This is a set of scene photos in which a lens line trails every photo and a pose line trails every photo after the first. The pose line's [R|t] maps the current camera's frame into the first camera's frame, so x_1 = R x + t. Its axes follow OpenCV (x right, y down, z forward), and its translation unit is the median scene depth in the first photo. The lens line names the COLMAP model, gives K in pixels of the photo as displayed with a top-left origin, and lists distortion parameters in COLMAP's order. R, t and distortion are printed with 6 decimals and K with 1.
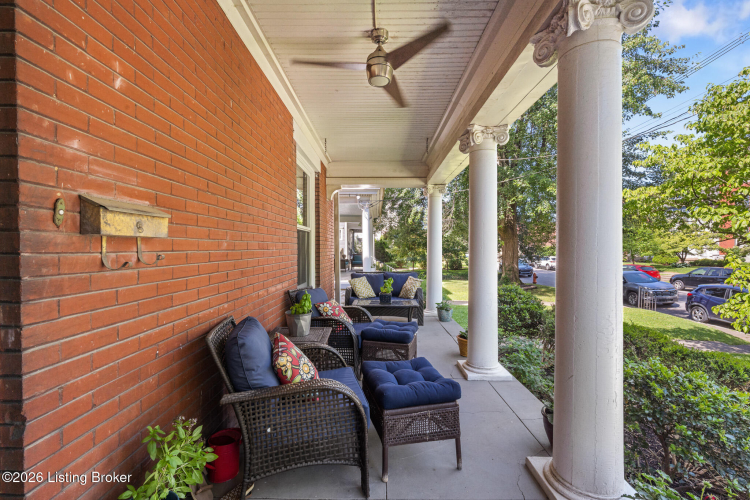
lens RADIAL K [[313.9, 0, 373.9], [0, 313.9, 251.7], [0, 0, 1]] dist [0.000654, 0.000045]
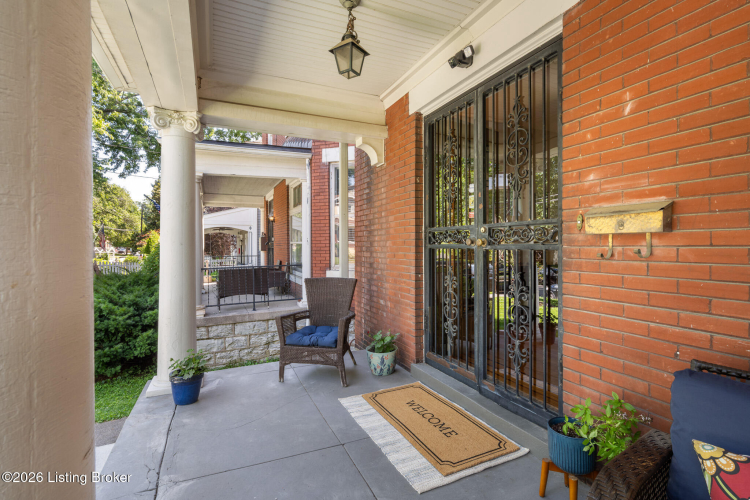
lens RADIAL K [[352.5, 0, 375.3], [0, 352.5, 245.0], [0, 0, 1]] dist [0.001657, 0.000090]
pose [[-0.900197, 0.001303, -0.435480, 0.685495], [-0.002852, 0.999956, 0.008888, -0.012616], [0.435473, 0.009243, -0.900155, 1.826652]]
